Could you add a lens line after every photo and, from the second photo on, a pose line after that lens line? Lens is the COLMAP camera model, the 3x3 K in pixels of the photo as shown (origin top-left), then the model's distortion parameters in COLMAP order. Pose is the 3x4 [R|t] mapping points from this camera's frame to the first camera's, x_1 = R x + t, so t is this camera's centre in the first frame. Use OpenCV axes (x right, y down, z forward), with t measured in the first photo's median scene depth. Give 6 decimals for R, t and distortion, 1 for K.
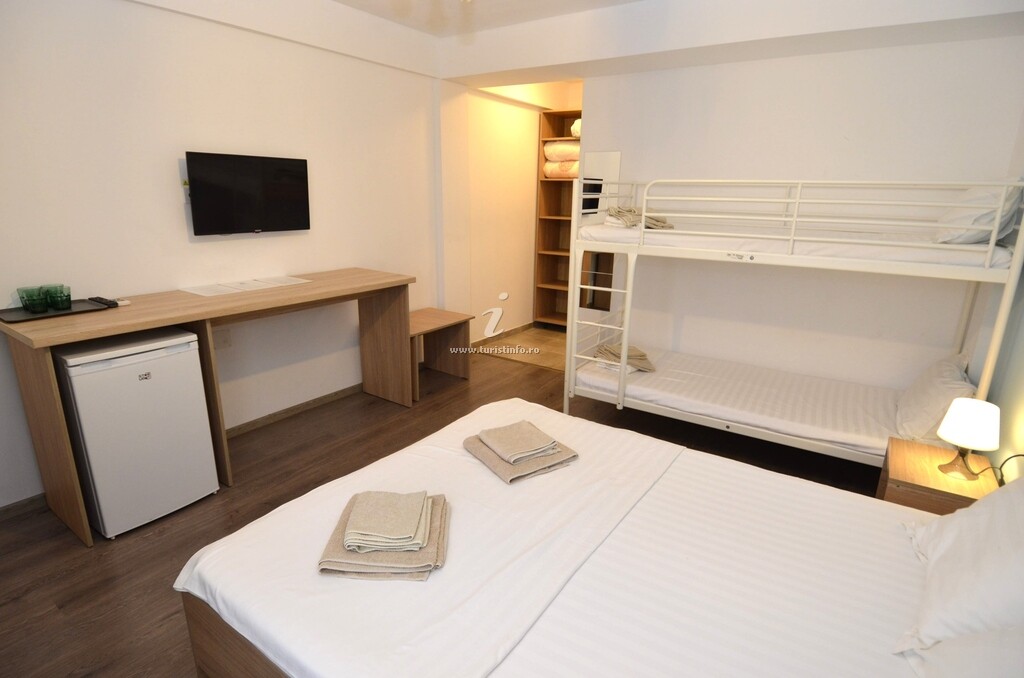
lens RADIAL K [[529.5, 0, 513.3], [0, 529.5, 351.0], [0, 0, 1]] dist [0.027209, -0.033639]
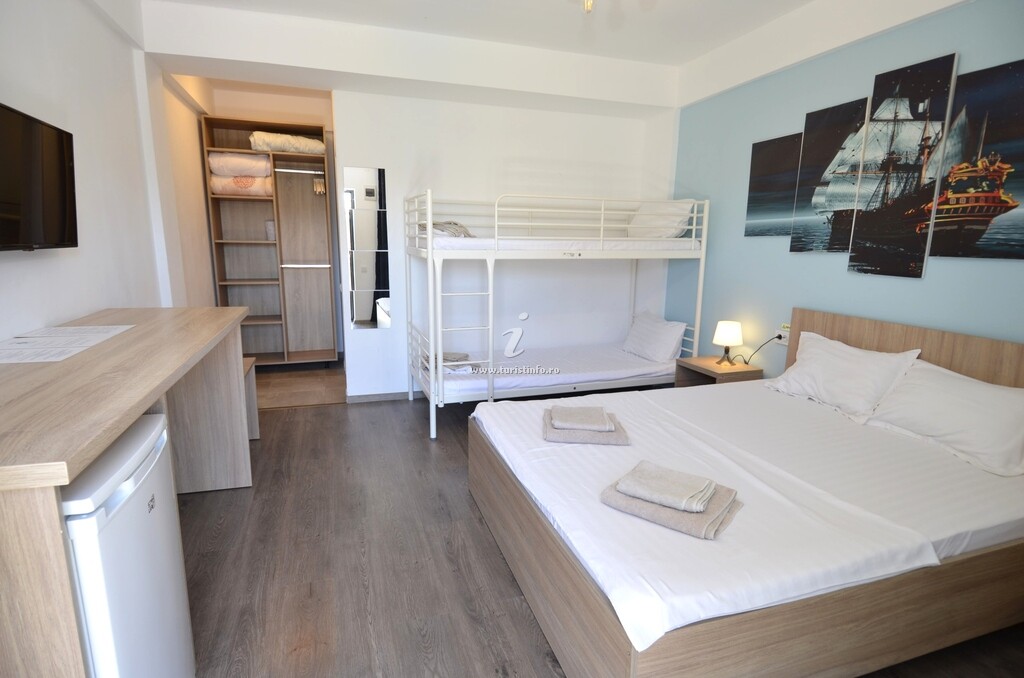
lens RADIAL K [[532.8, 0, 512.2], [0, 532.8, 350.3], [0, 0, 1]] dist [0.018754, -0.027231]
pose [[0.601011, -0.171452, 0.780635, -0.621781], [0.227717, 0.972971, 0.038375, -0.027083], [-0.766114, 0.154700, 0.623808, 0.281126]]
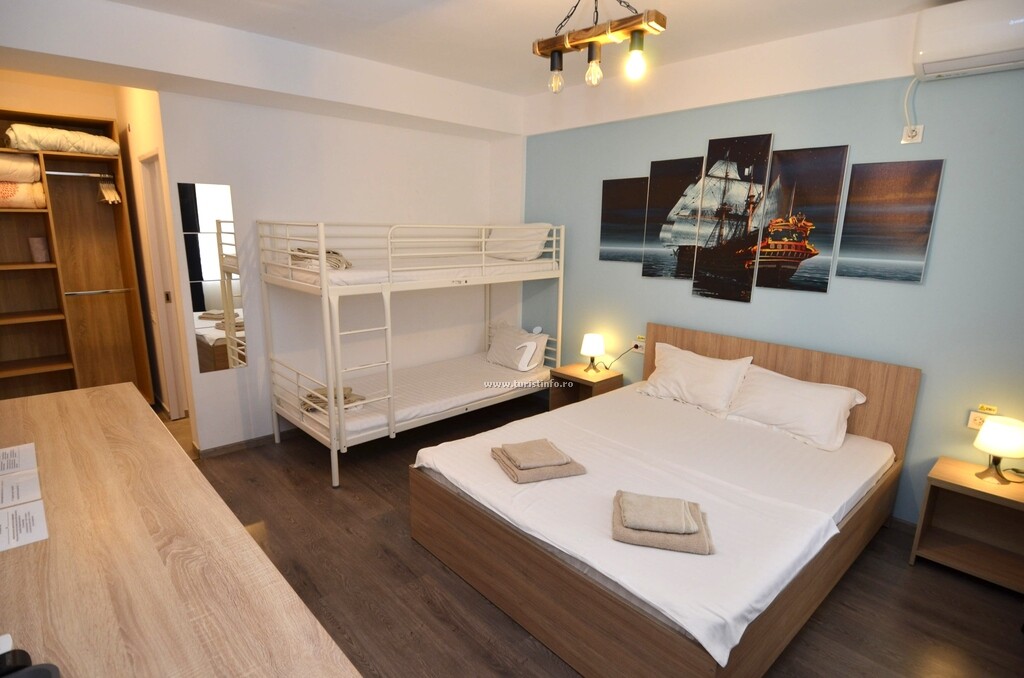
lens RADIAL K [[529.5, 0, 513.3], [0, 529.5, 351.0], [0, 0, 1]] dist [0.027209, -0.033639]
pose [[0.214995, -0.238561, 0.947030, -0.725702], [0.267022, 0.947116, 0.177963, -0.182496], [-0.939402, 0.214616, 0.267326, 0.471723]]
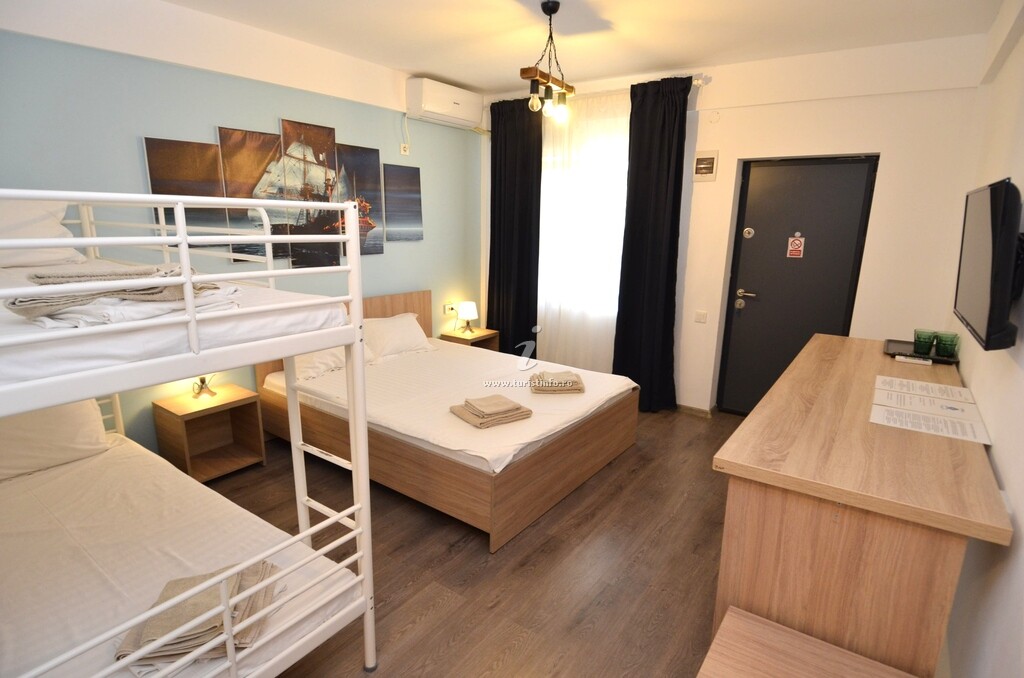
lens RADIAL K [[529.5, 0, 513.3], [0, 529.5, 351.0], [0, 0, 1]] dist [0.027209, -0.033639]
pose [[-0.999137, -0.040327, 0.009969, -0.038882], [-0.029472, 0.857250, 0.514057, -0.452452], [-0.029276, 0.513319, -0.857698, 1.448147]]
